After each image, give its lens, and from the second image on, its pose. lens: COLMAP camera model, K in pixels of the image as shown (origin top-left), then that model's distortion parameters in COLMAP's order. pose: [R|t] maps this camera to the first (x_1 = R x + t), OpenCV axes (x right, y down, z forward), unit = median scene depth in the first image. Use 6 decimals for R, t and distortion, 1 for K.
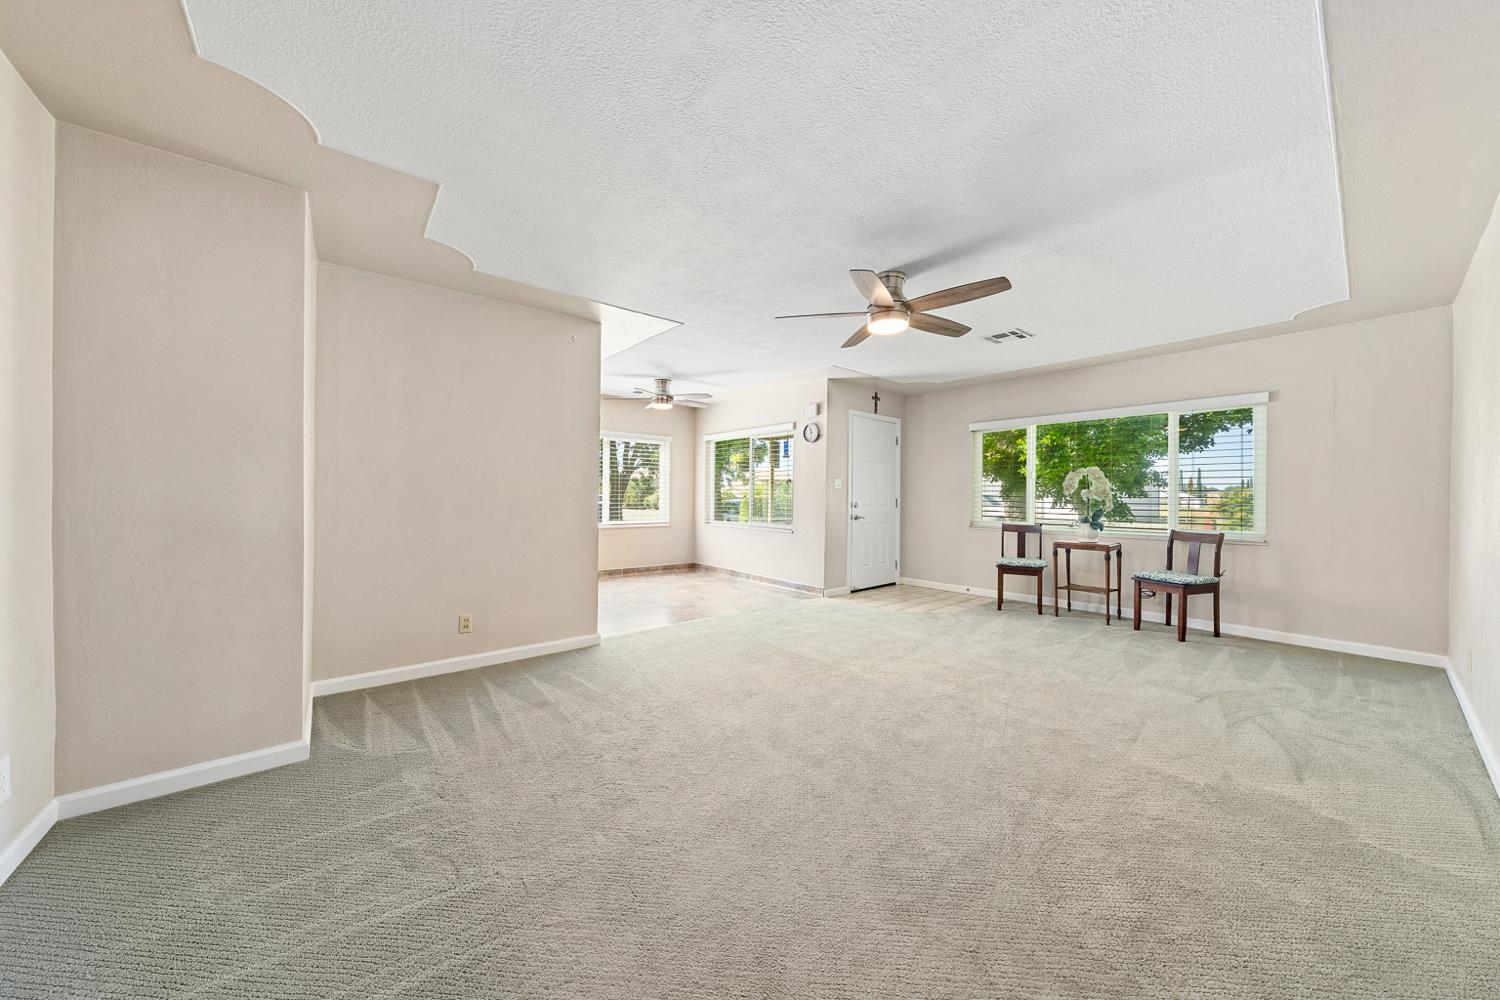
lens RADIAL K [[509.6, 0, 750.0], [0, 509.6, 500.0], [0, 0, 1]] dist [-0.000002, -0.000048]
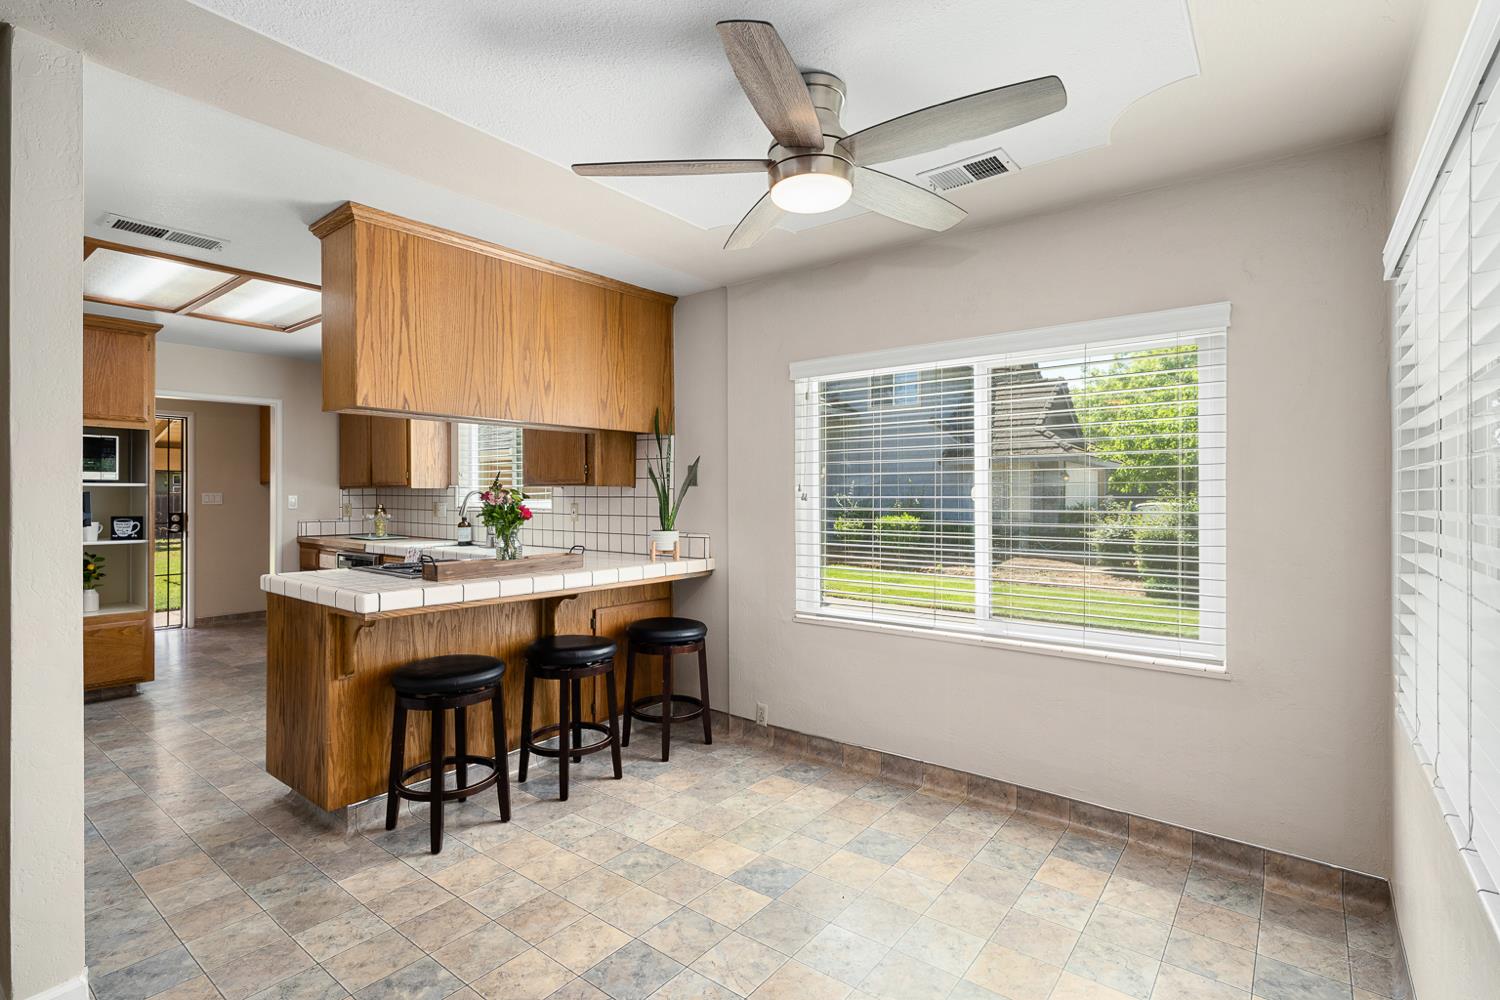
lens RADIAL K [[700.6, 0, 748.7], [0, 700.6, 496.0], [0, 0, 1]] dist [-0.001638, -0.000484]
pose [[0.220023, -0.004781, -0.975483, 0.146794], [-0.008194, 0.999944, -0.006749, -0.039170], [0.975460, 0.009478, 0.219971, 0.903098]]
